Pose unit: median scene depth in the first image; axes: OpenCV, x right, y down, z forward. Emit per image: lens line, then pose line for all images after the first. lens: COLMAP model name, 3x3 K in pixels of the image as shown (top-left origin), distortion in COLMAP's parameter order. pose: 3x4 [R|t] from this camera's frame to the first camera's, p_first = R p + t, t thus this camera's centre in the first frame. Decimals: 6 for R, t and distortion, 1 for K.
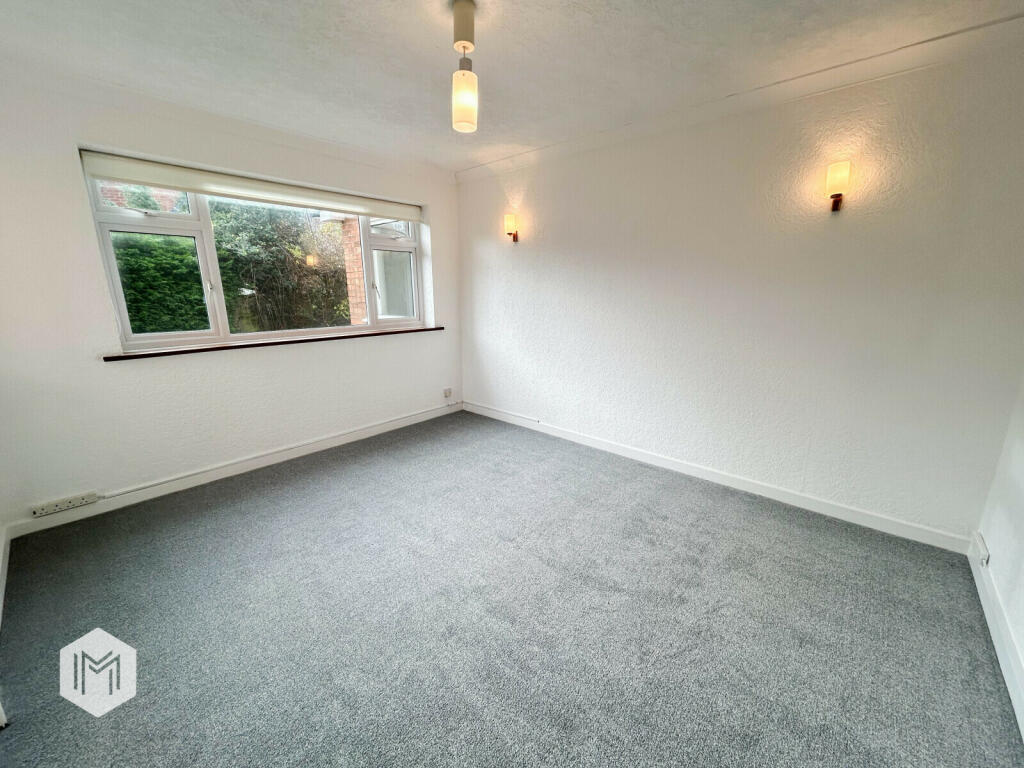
lens RADIAL K [[410.9, 0, 513.1], [0, 410.9, 384.7], [0, 0, 1]] dist [-0.001516, 0.000292]
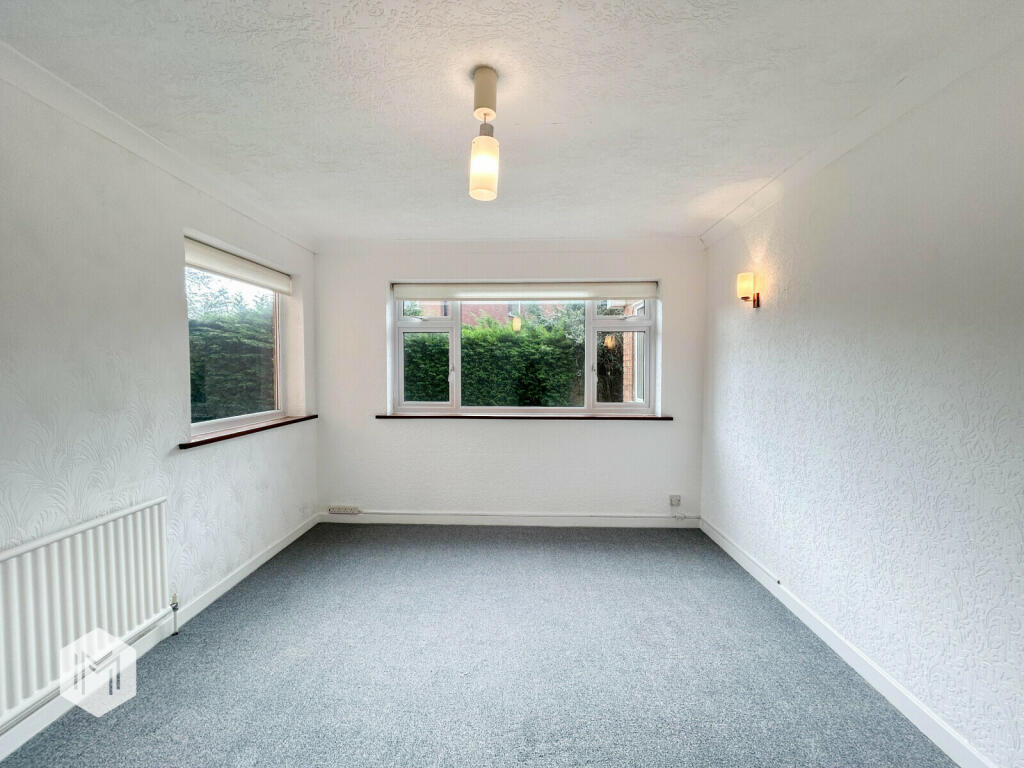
lens RADIAL K [[410.9, 0, 513.7], [0, 410.9, 385.6], [0, 0, 1]] dist [-0.001516, 0.000292]
pose [[0.640538, 0.032303, -0.767247, 0.290490], [-0.178728, 0.977949, -0.108038, -0.066535], [0.746838, 0.206331, 0.632187, 0.272028]]
